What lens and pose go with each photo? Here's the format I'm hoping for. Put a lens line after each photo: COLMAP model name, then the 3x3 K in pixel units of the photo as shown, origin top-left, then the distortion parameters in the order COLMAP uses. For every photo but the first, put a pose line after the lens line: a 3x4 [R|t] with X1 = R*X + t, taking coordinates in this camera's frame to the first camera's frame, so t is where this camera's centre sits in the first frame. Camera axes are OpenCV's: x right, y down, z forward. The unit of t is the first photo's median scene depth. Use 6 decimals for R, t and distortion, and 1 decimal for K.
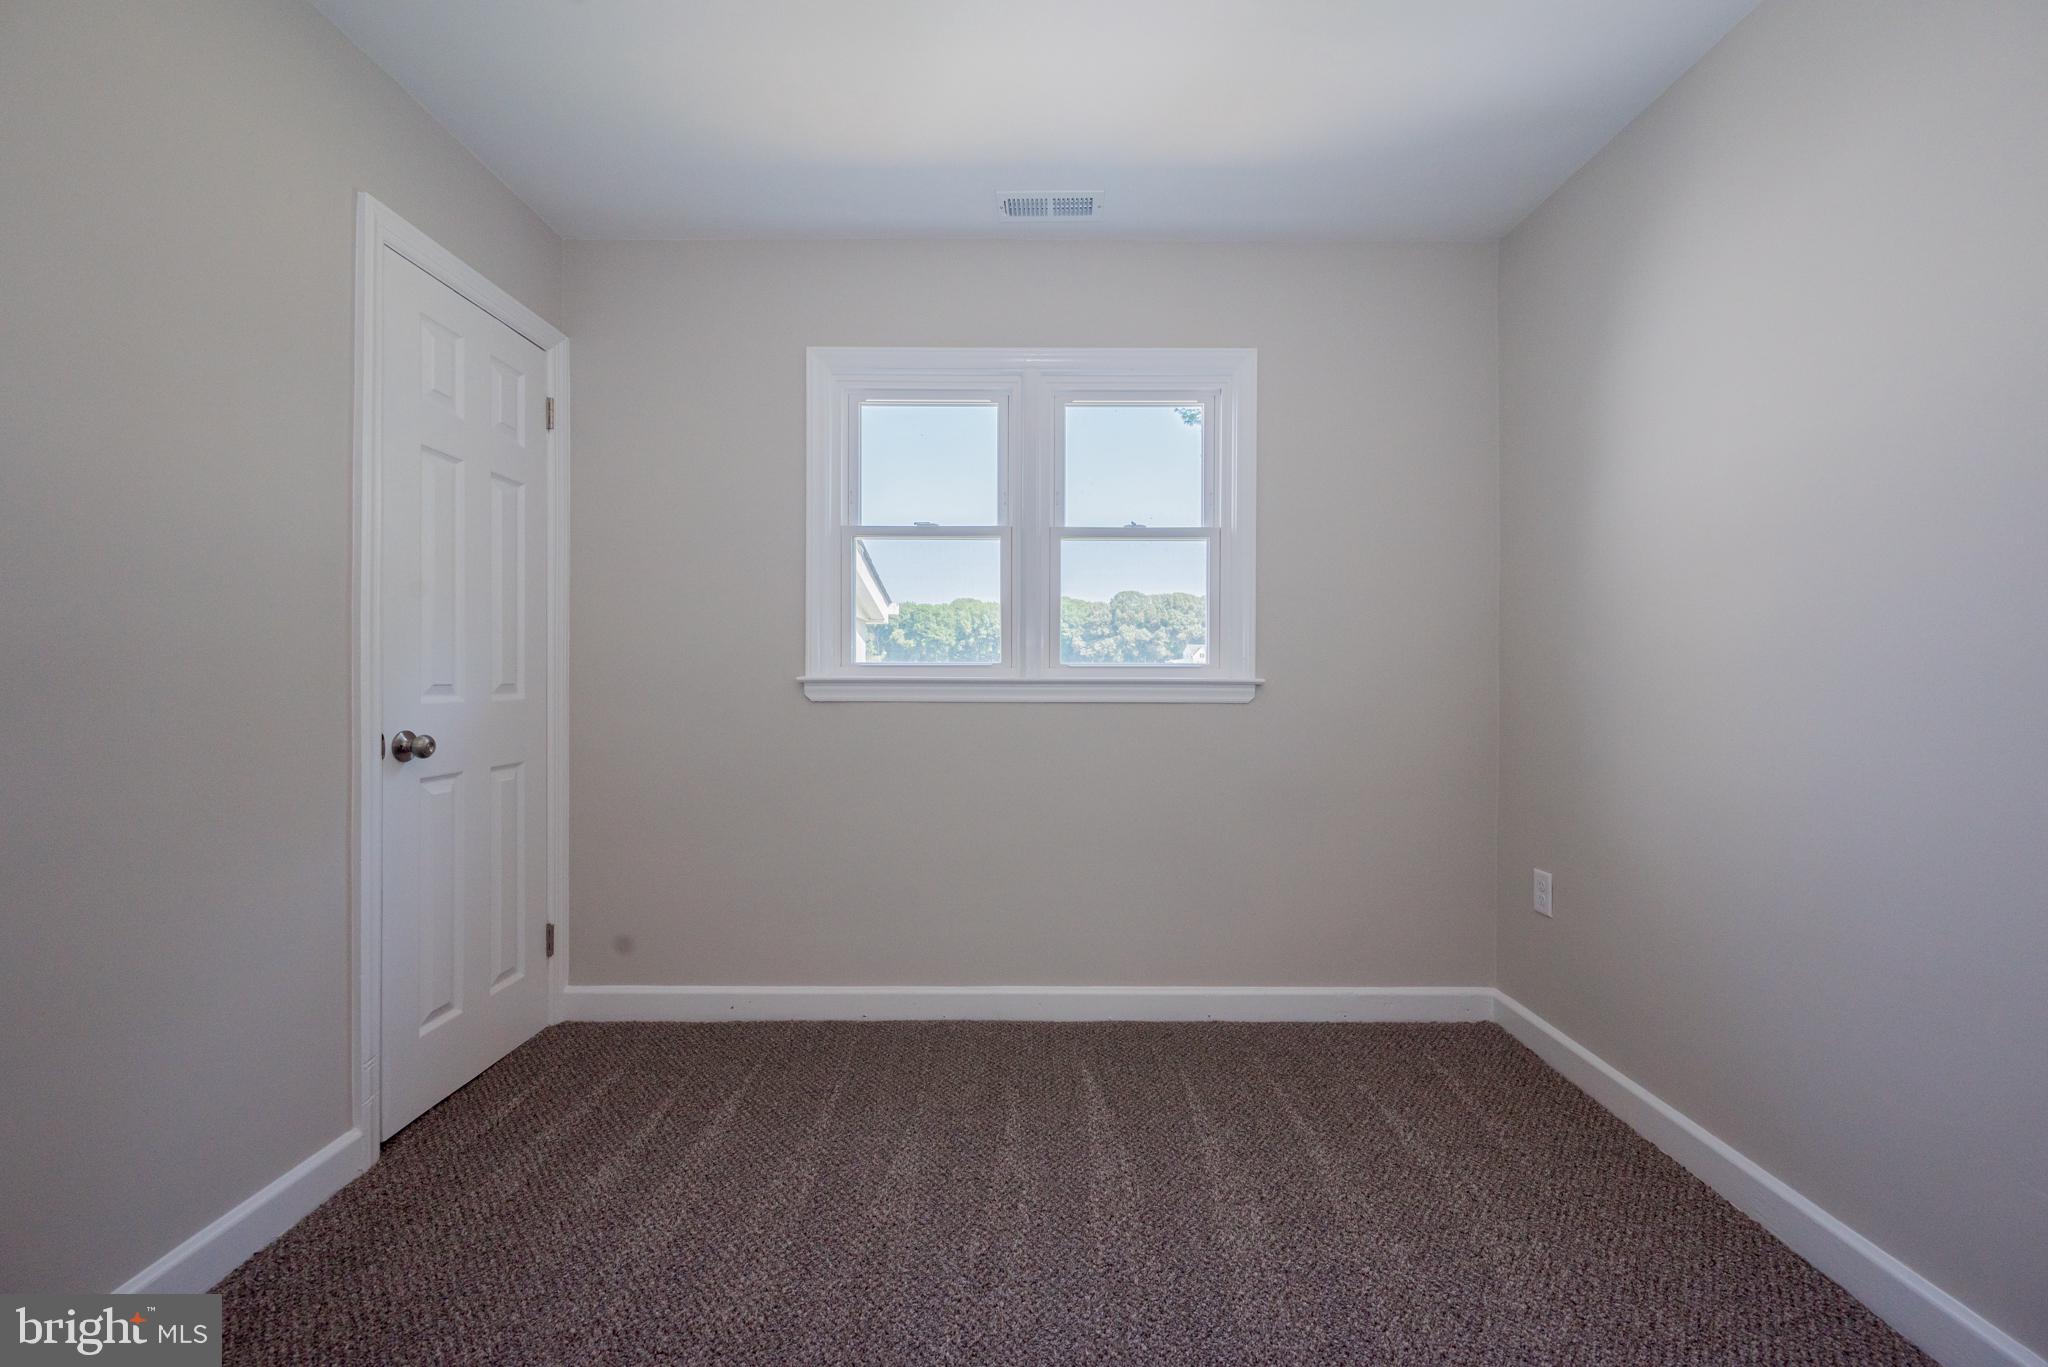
lens RADIAL K [[804.1, 0, 1044.3], [0, 804.1, 683.6], [0, 0, 1]] dist [-0.000517, -0.000549]
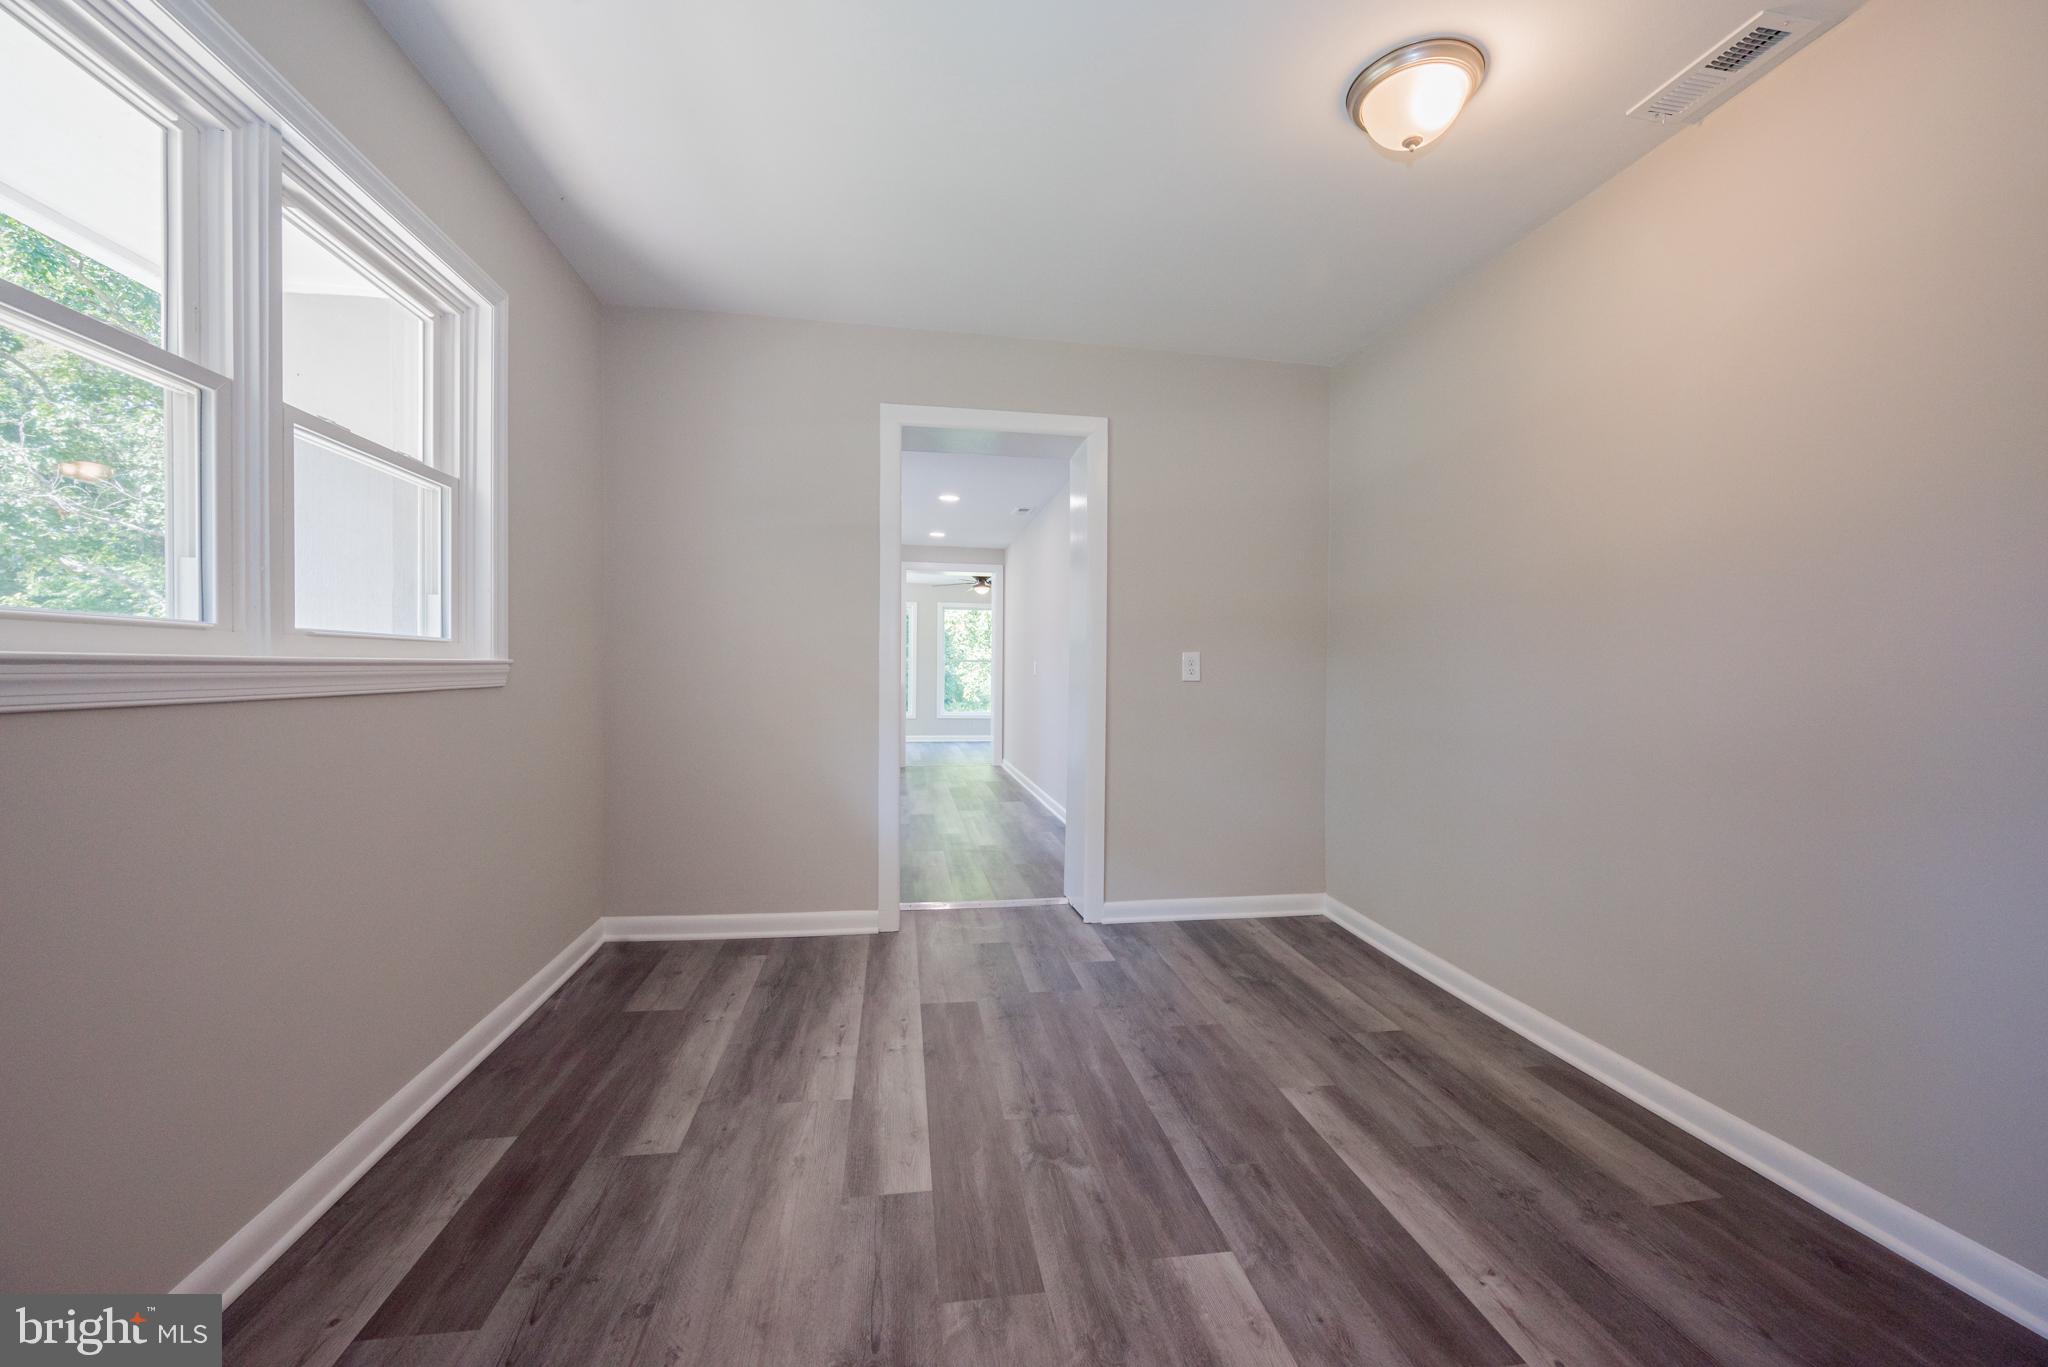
lens RADIAL K [[804.1, 0, 1029.3], [0, 804.1, 681.4], [0, 0, 1]] dist [-0.000517, -0.000549]
pose [[-0.137163, -0.019136, 0.990364, -0.717409], [-0.016343, 0.999721, 0.017053, -0.005971], [-0.990414, -0.013846, -0.137438, 0.542165]]
